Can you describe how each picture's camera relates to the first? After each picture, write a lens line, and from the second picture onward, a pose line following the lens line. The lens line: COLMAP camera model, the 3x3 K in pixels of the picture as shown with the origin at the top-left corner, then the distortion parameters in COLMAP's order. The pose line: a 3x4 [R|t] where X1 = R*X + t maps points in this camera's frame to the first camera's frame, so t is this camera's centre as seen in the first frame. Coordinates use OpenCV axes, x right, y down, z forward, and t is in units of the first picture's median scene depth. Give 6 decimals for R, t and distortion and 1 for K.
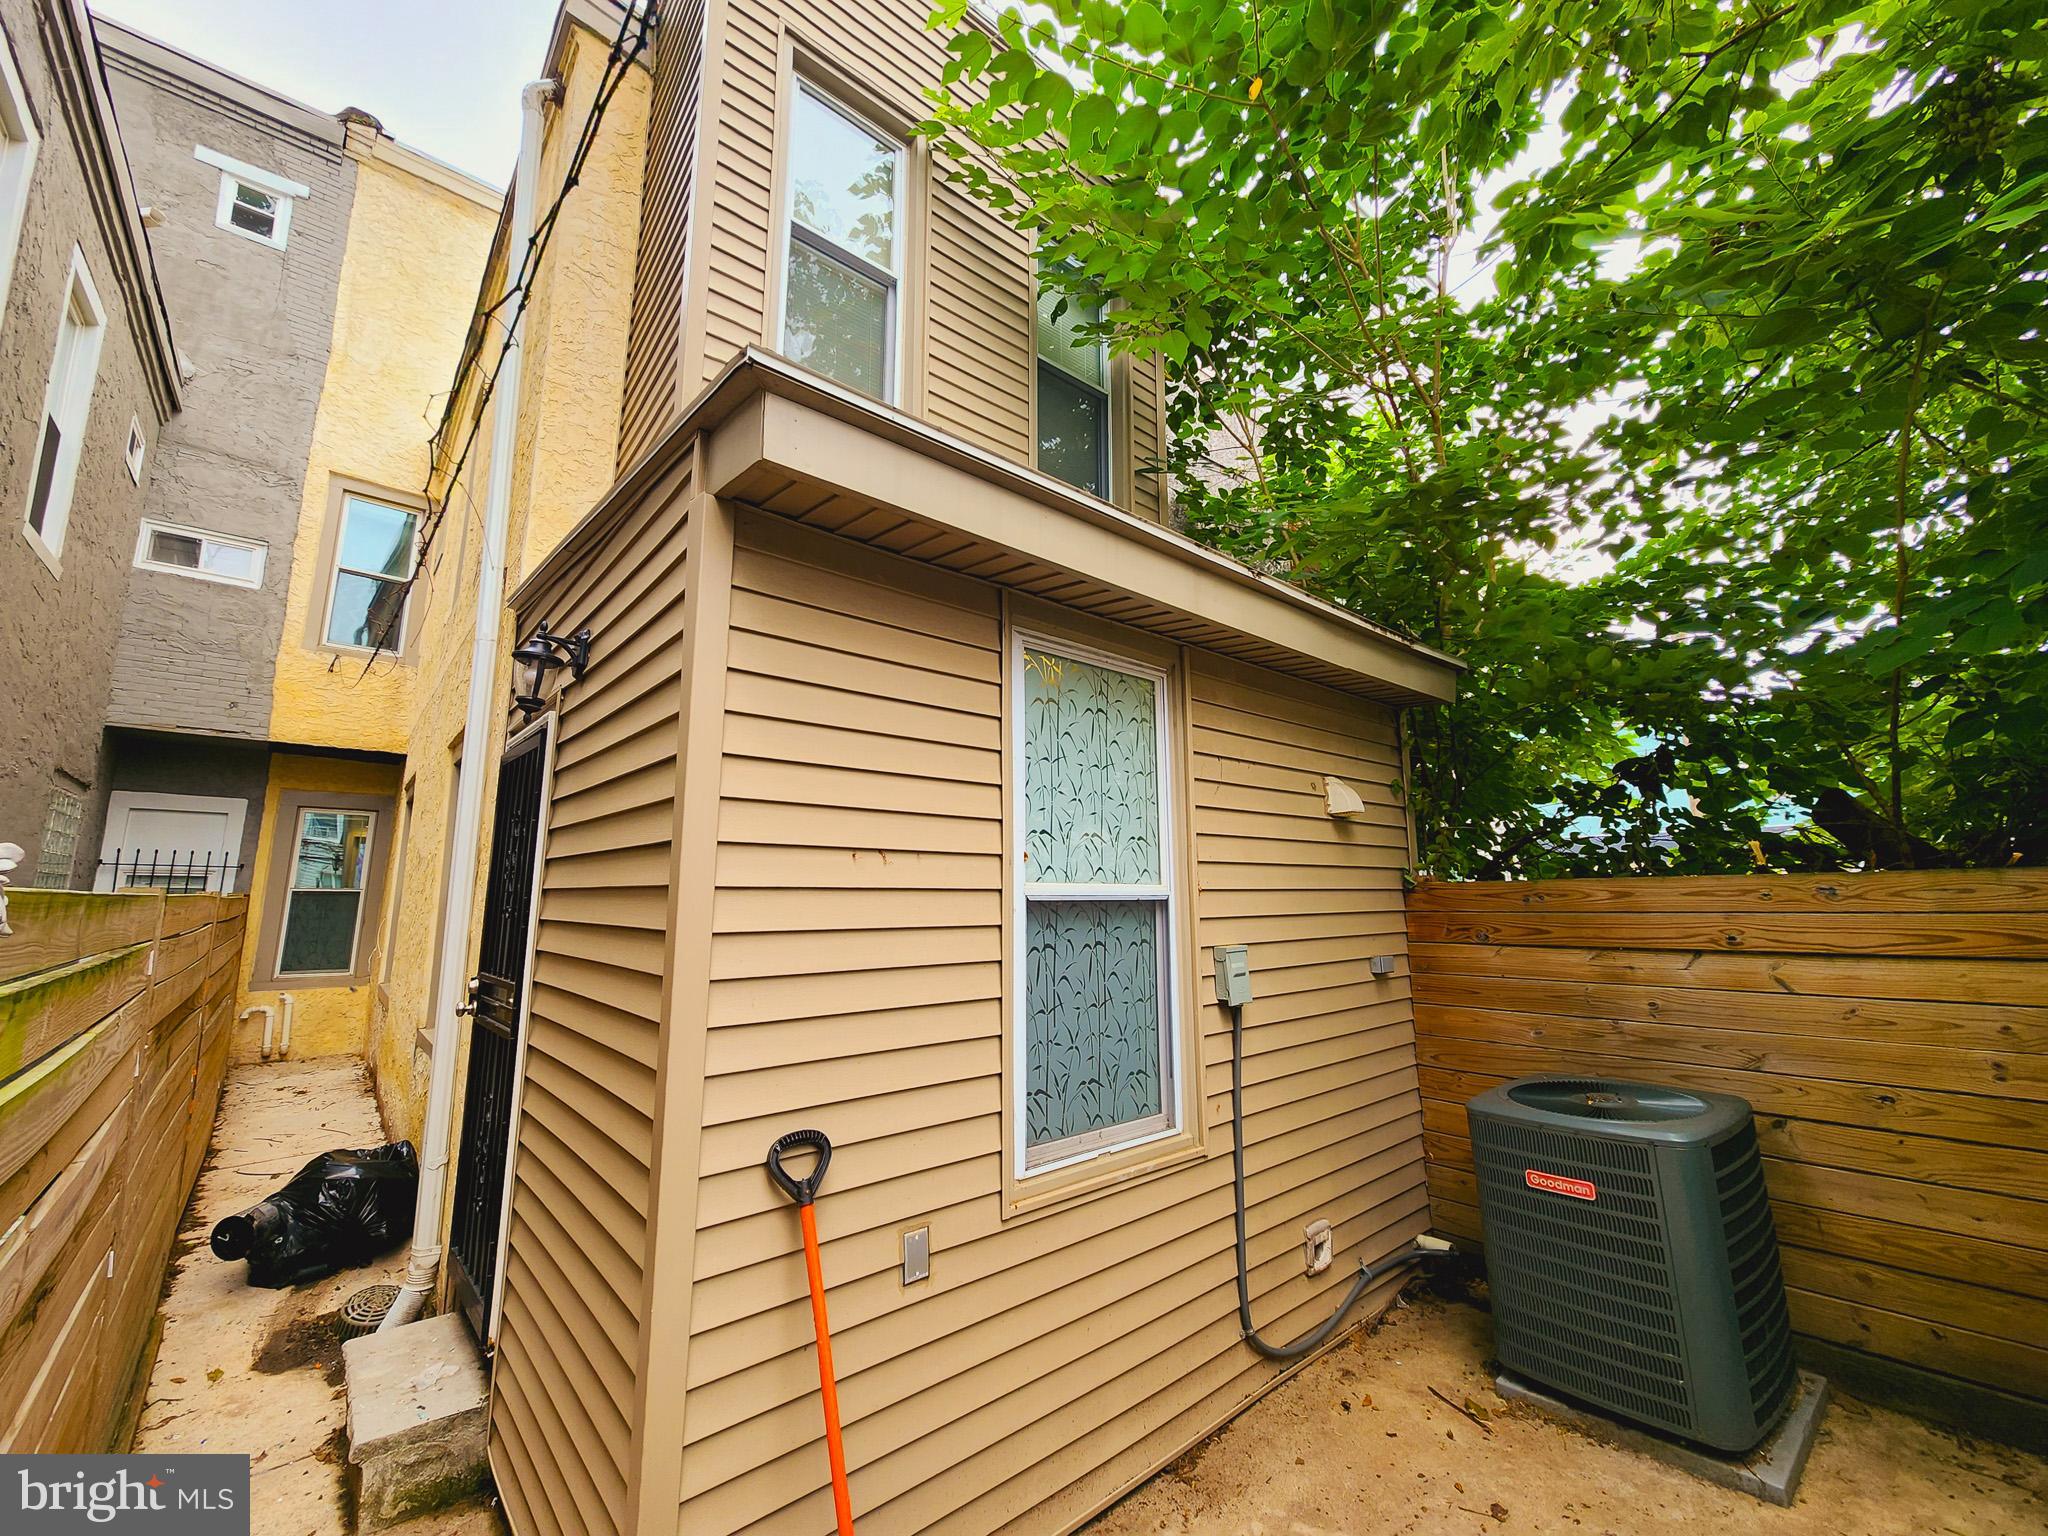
lens RADIAL K [[837.2, 0, 1029.6], [0, 837.2, 766.7], [0, 0, 1]] dist [0.000872, -0.000581]
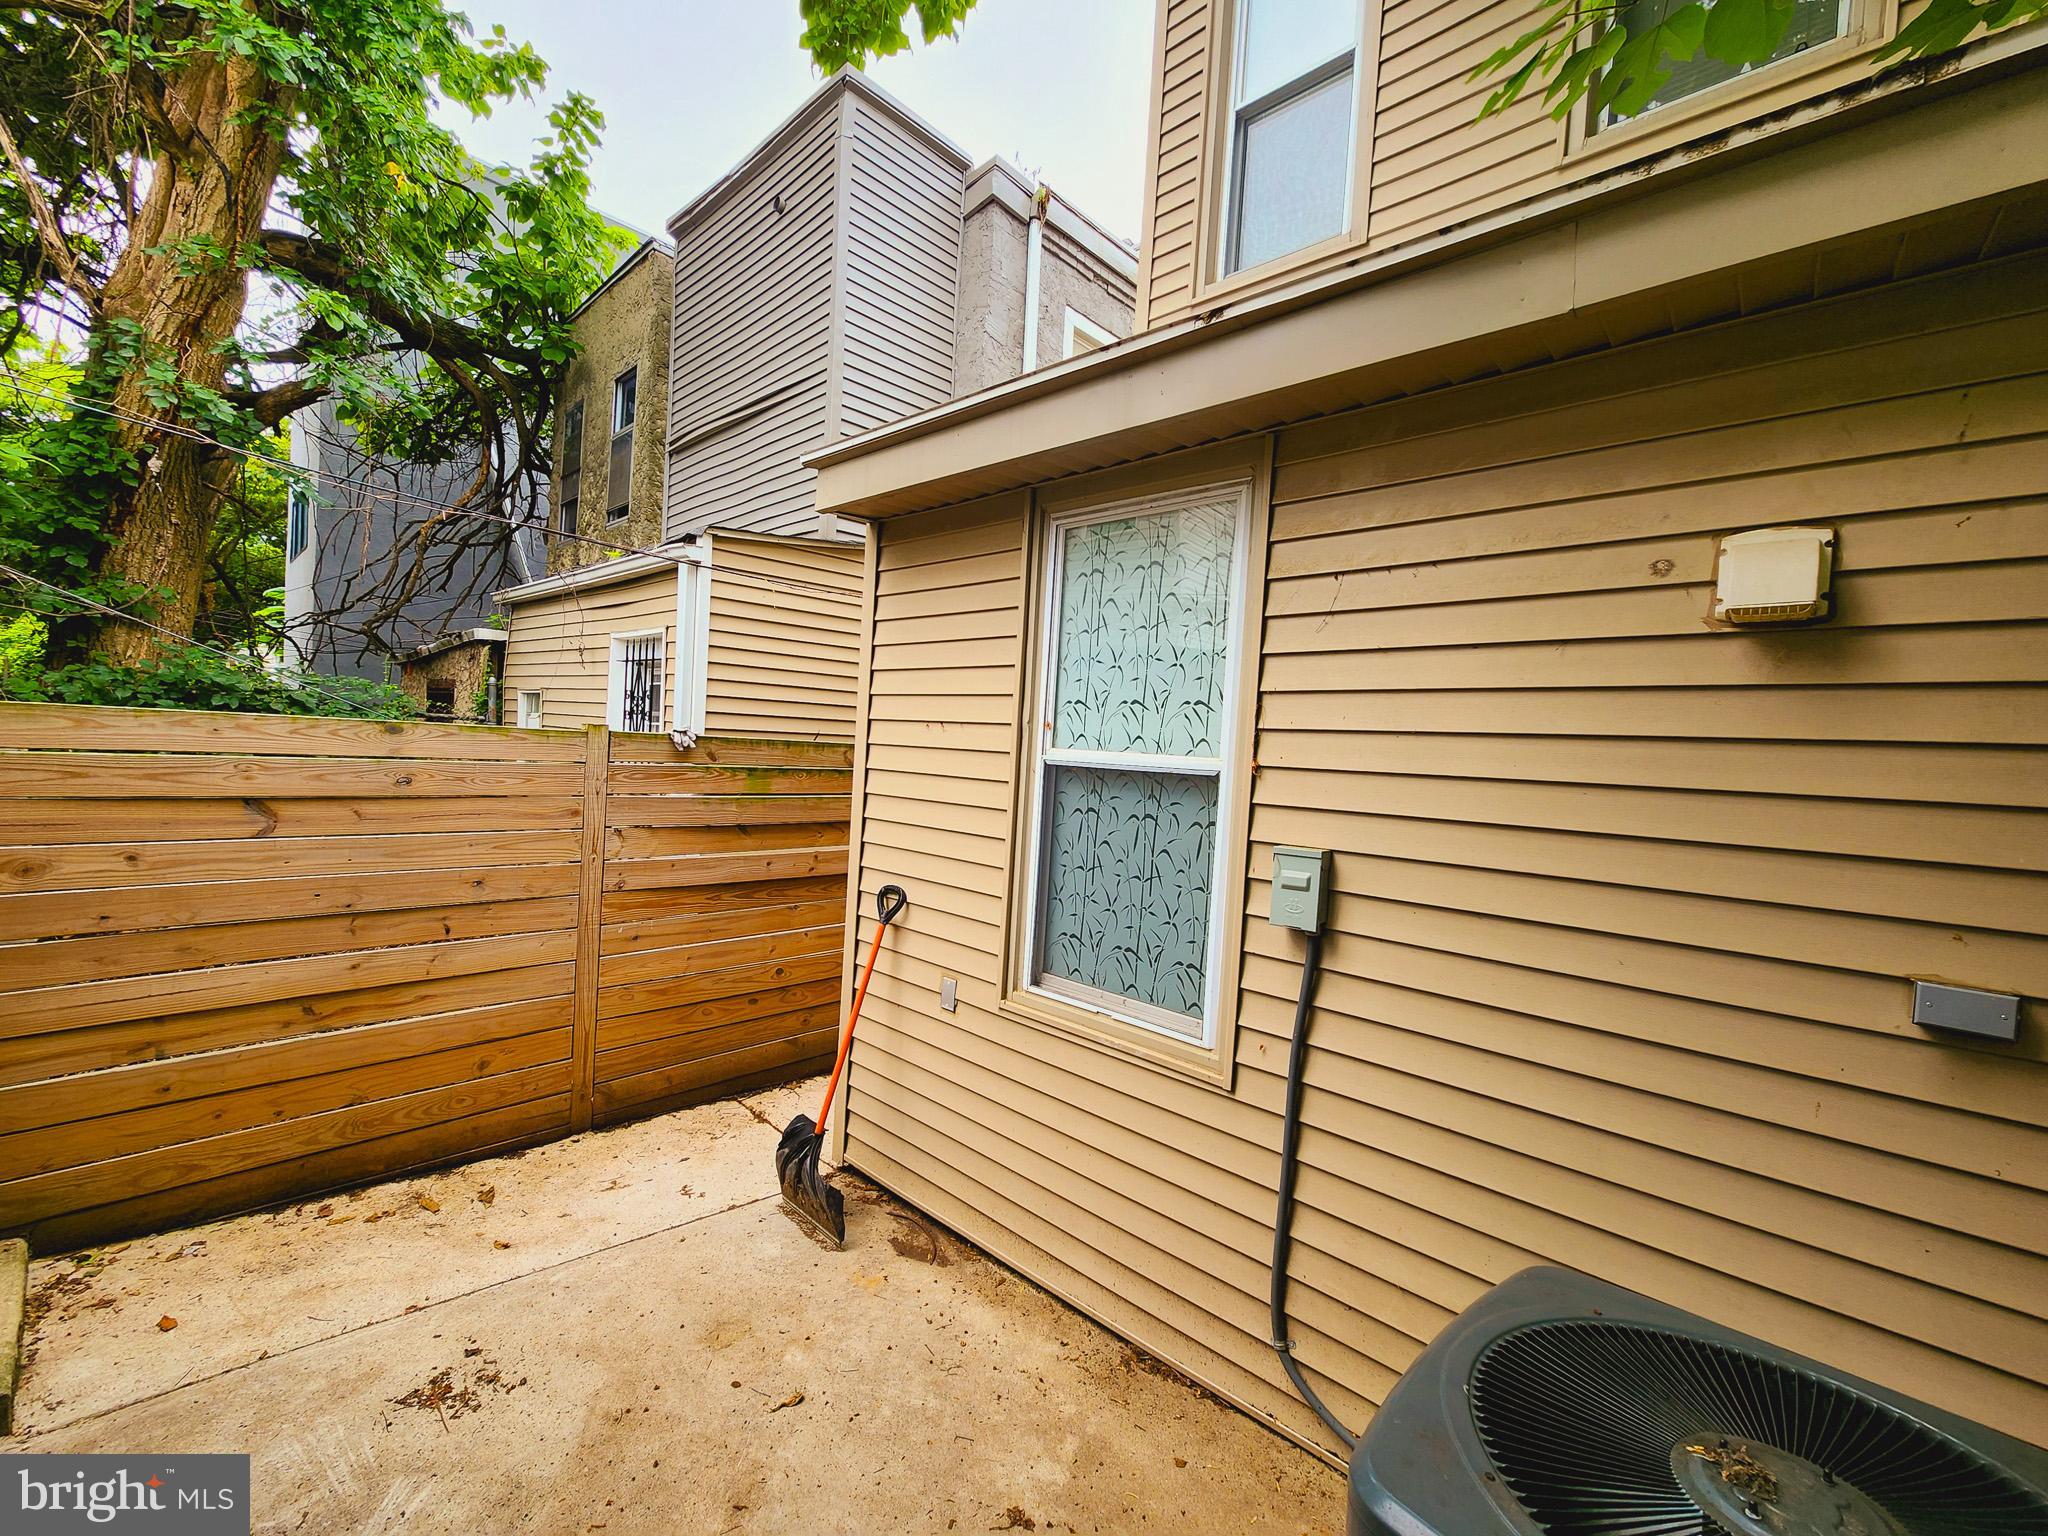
lens RADIAL K [[837.2, 0, 1029.6], [0, 837.2, 766.7], [0, 0, 1]] dist [0.000872, -0.000581]
pose [[0.100948, 0.031979, -0.994378, 1.007813], [0.101640, 0.993922, 0.042282, 0.101875], [0.989686, -0.105337, 0.097084, 0.782067]]
